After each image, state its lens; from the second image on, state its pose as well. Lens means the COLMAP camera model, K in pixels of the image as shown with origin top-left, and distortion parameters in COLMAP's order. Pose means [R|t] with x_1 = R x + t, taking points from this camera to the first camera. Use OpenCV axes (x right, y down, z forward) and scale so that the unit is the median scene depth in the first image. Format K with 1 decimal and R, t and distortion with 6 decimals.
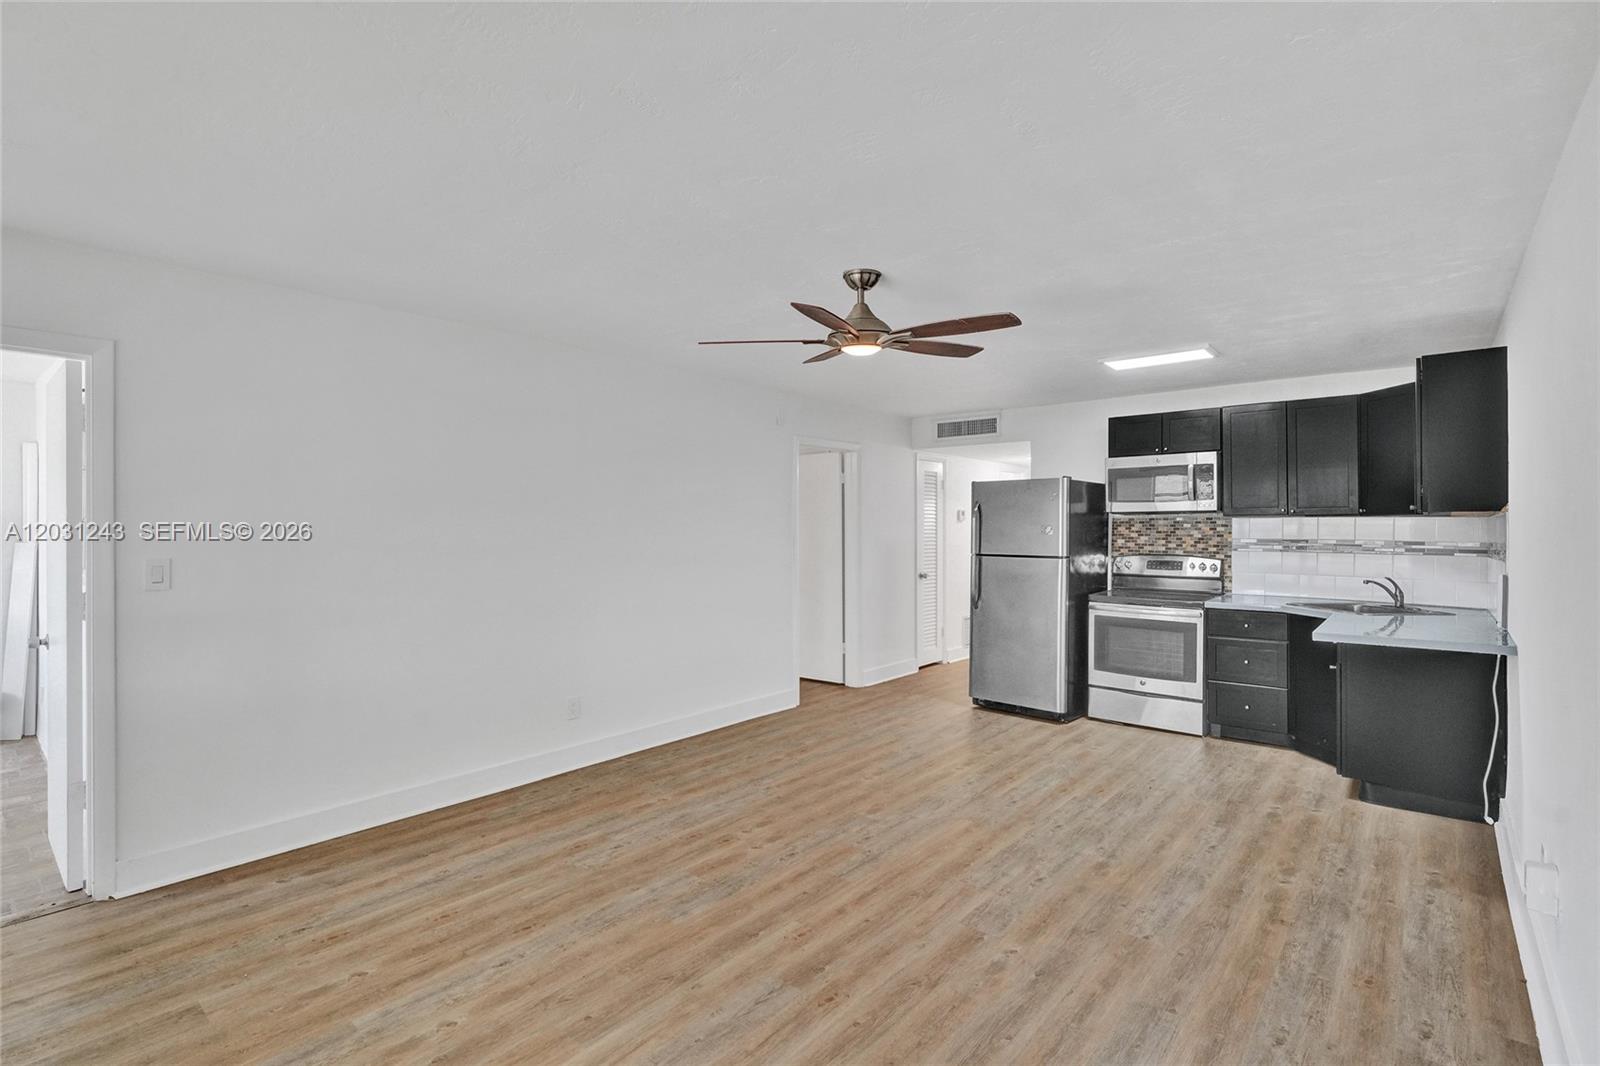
lens RADIAL K [[775.1, 0, 805.3], [0, 775.1, 519.0], [0, 0, 1]] dist [-0.059679, 0.028206]
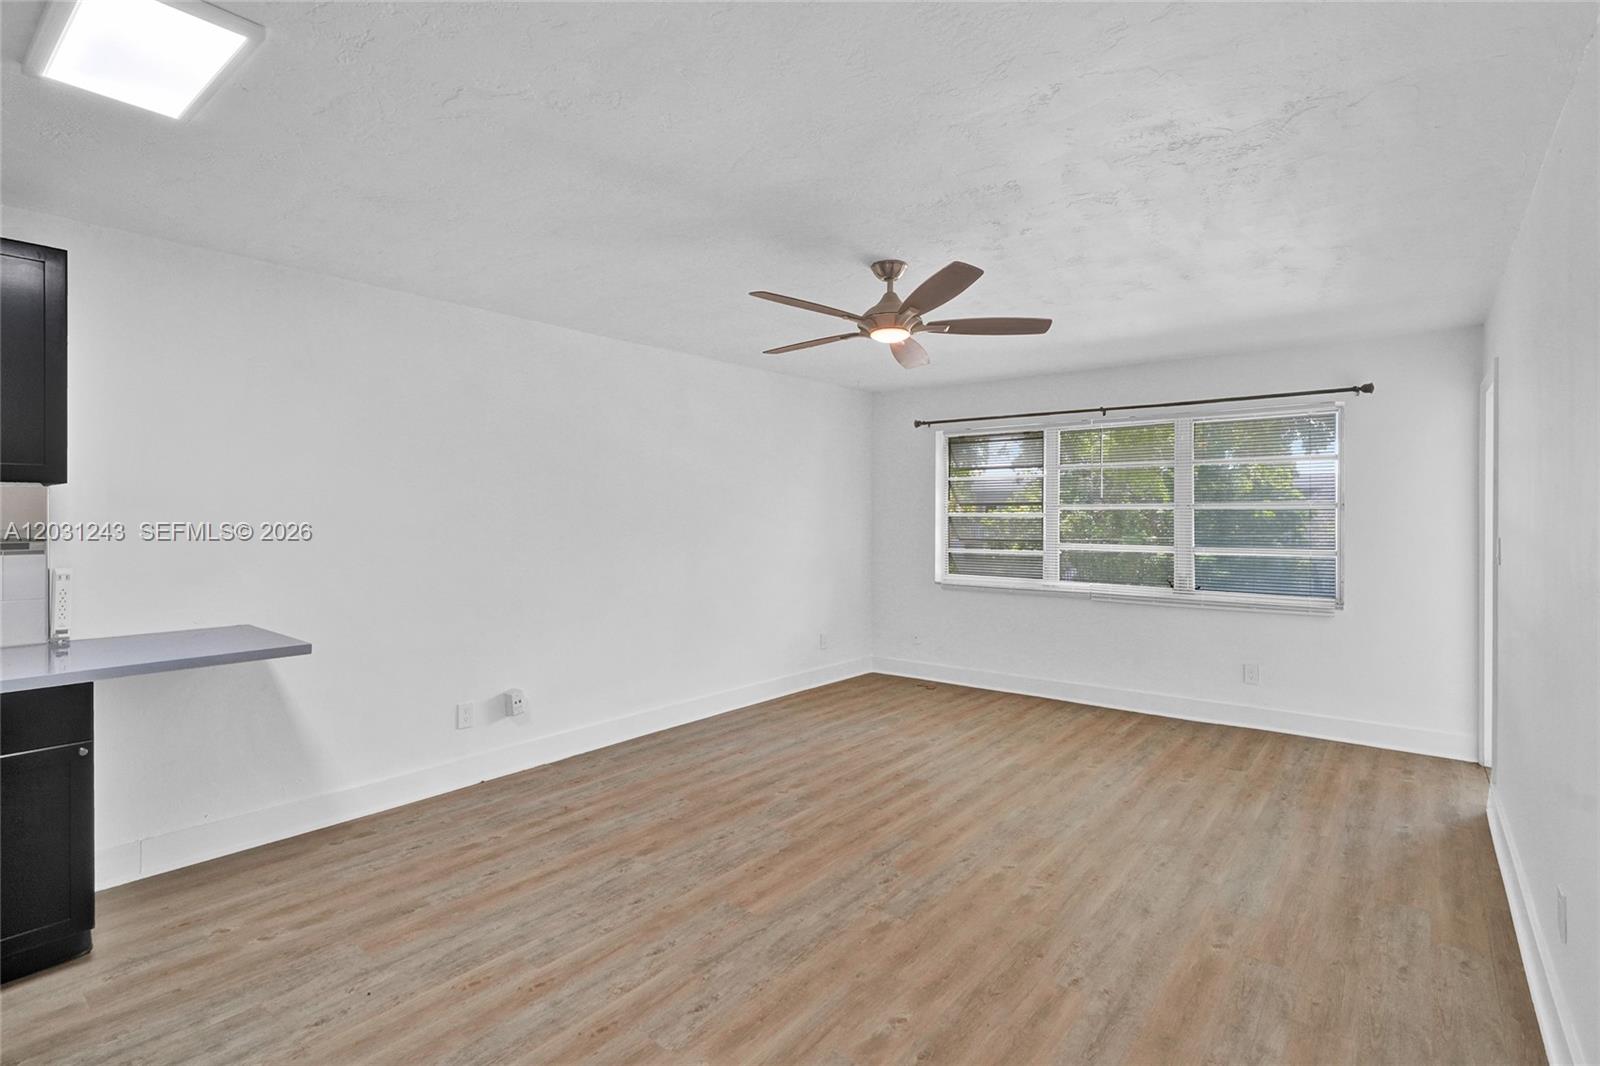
lens RADIAL K [[775.1, 0, 805.3], [0, 775.1, 519.0], [0, 0, 1]] dist [-0.059679, 0.028206]
pose [[-0.999825, 0.001190, -0.018679, 0.208117], [0.001209, 0.999999, -0.000997, 0.025423], [0.018678, -0.001019, -0.999825, 2.070698]]
